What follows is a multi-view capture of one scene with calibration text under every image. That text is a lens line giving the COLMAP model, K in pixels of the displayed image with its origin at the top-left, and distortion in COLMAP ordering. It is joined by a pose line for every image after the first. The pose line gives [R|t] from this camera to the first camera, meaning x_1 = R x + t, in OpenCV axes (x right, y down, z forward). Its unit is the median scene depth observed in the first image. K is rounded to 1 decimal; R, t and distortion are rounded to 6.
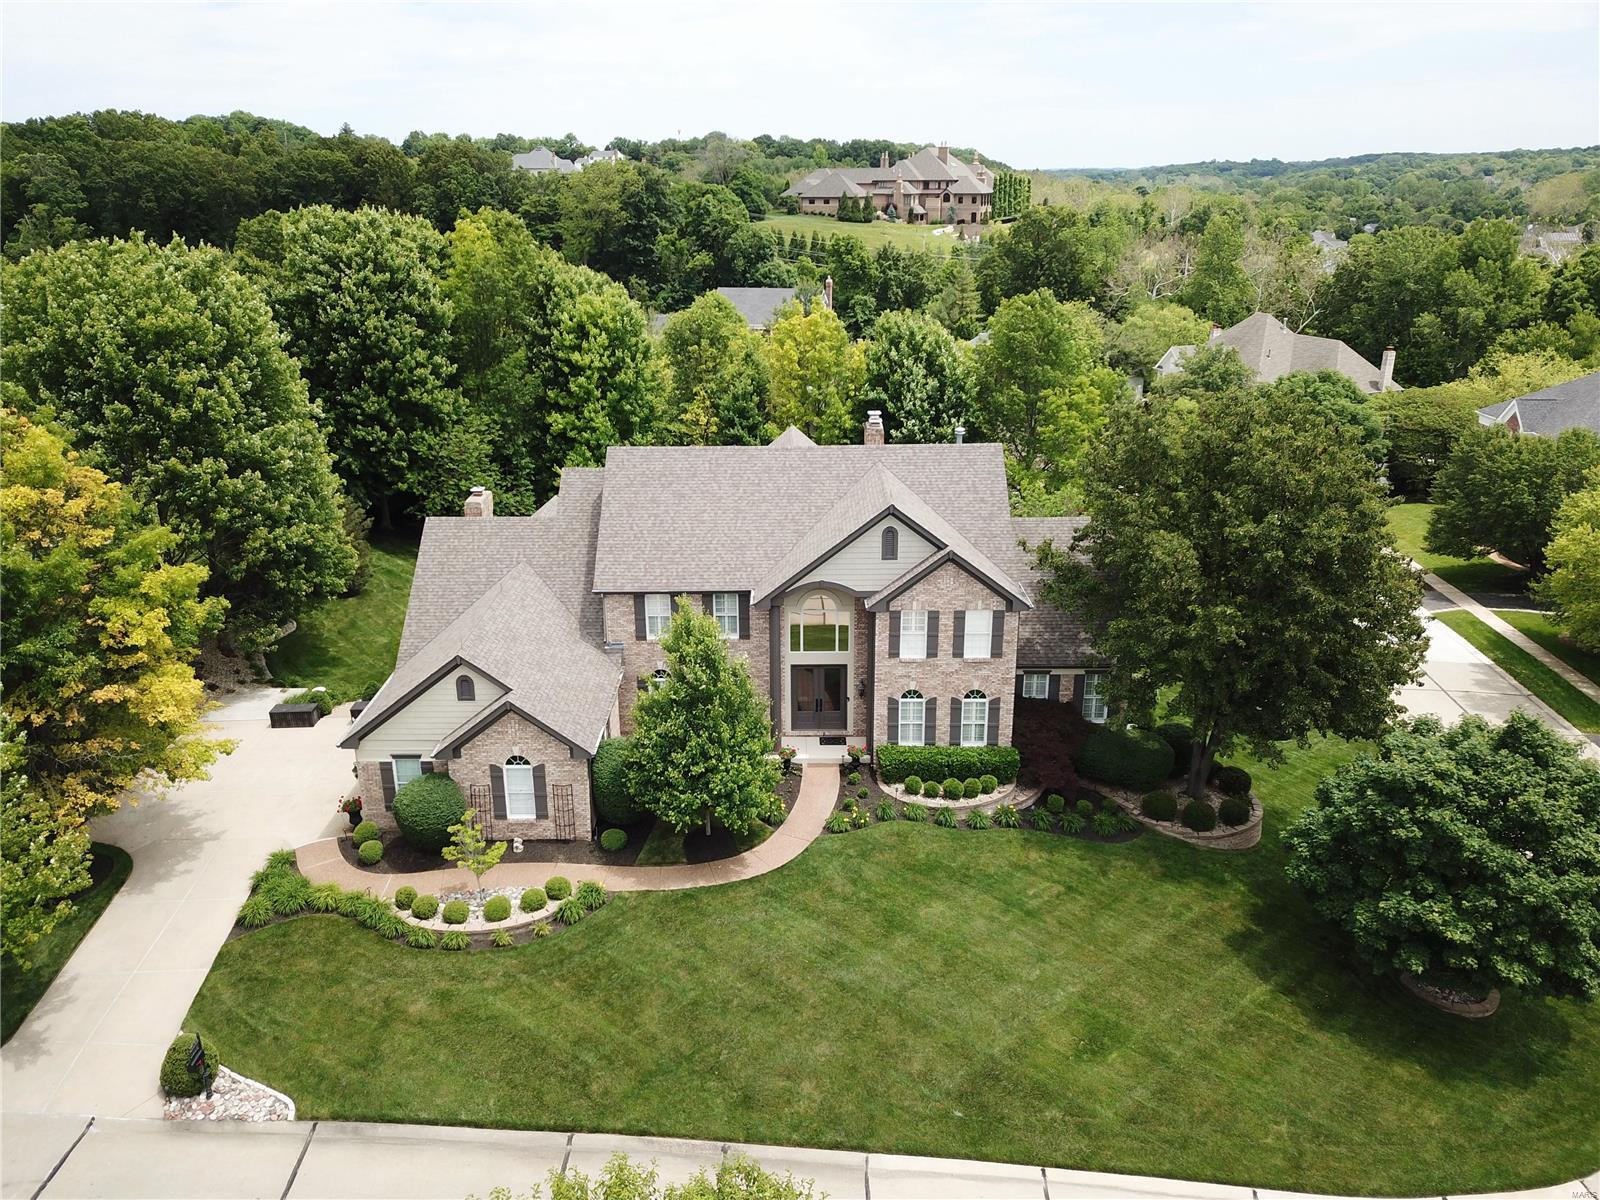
lens RADIAL K [[1216.4, 0, 794.4], [0, 1216.4, 595.6], [0, 0, 1]] dist [0.032686, -0.038589]
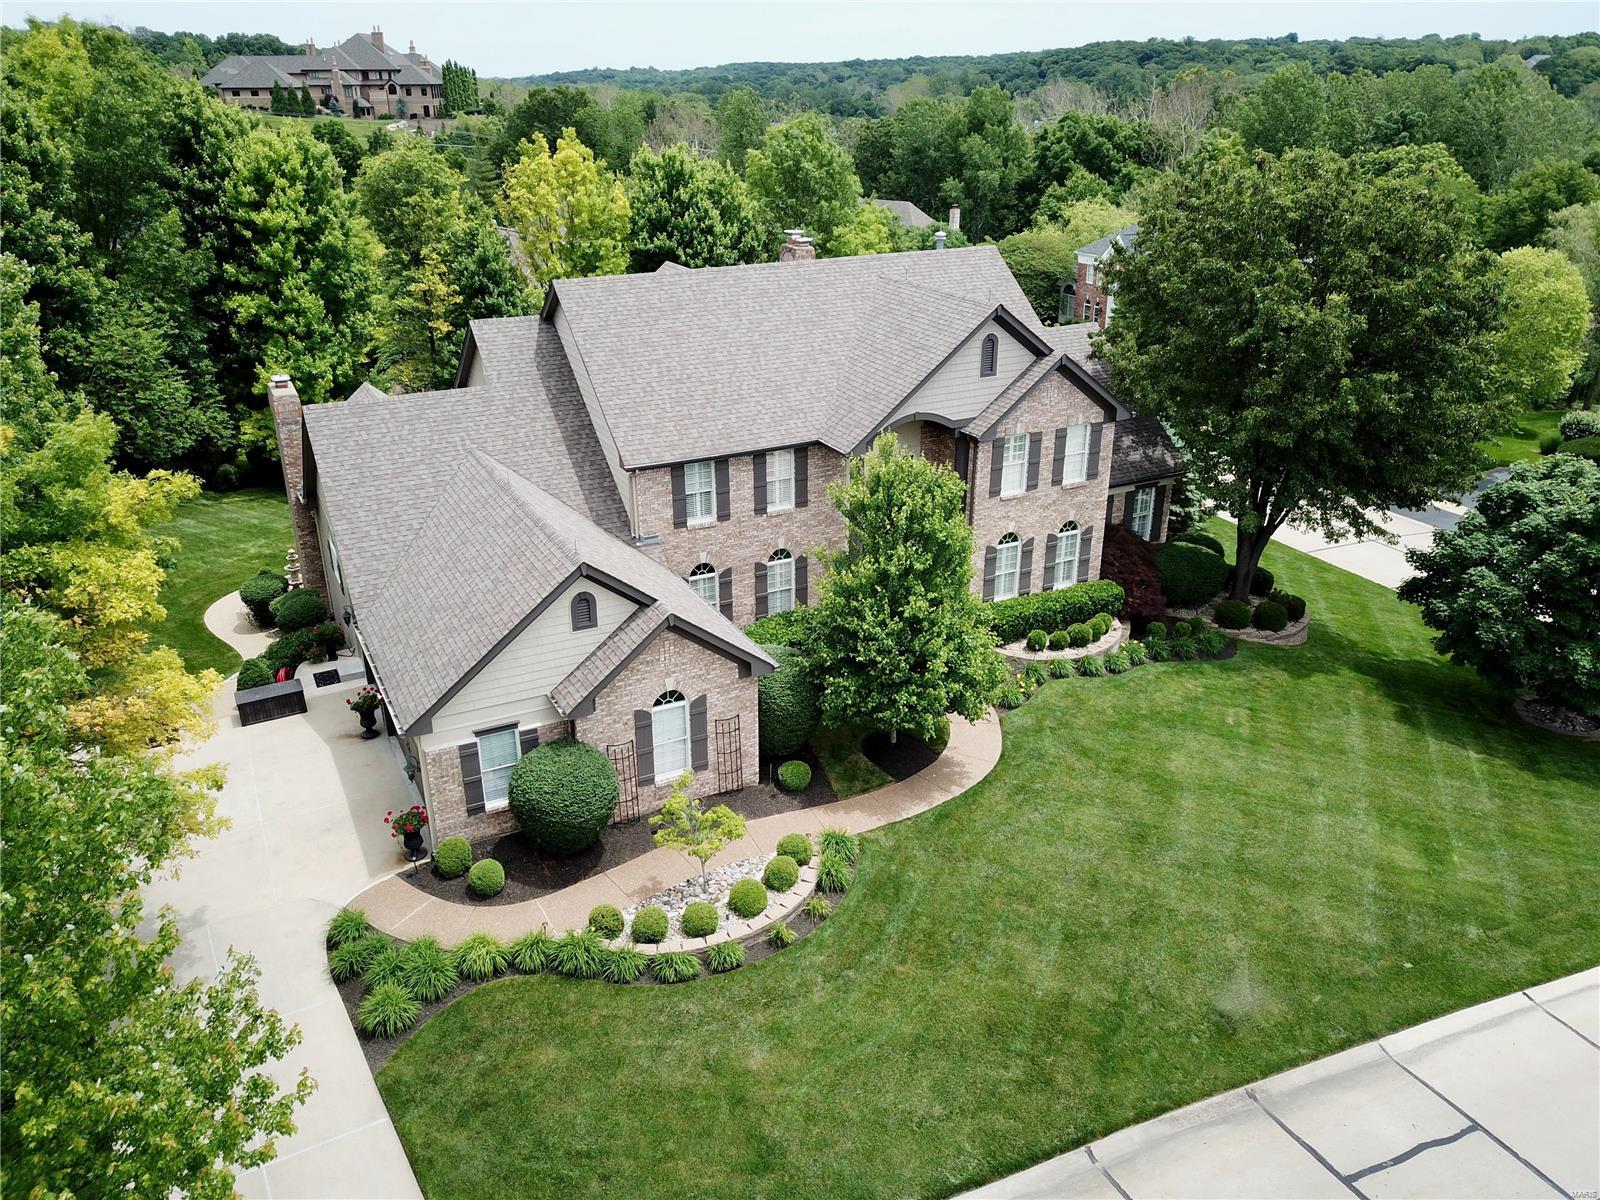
lens RADIAL K [[1216.4, 0, 794.4], [0, 1216.4, 595.6], [0, 0, 1]] dist [0.032686, -0.038589]
pose [[0.896399, -0.175144, 0.407178, -0.390564], [0.147927, 0.984164, 0.097670, 0.015708], [-0.417836, -0.027318, 0.908112, 0.287602]]
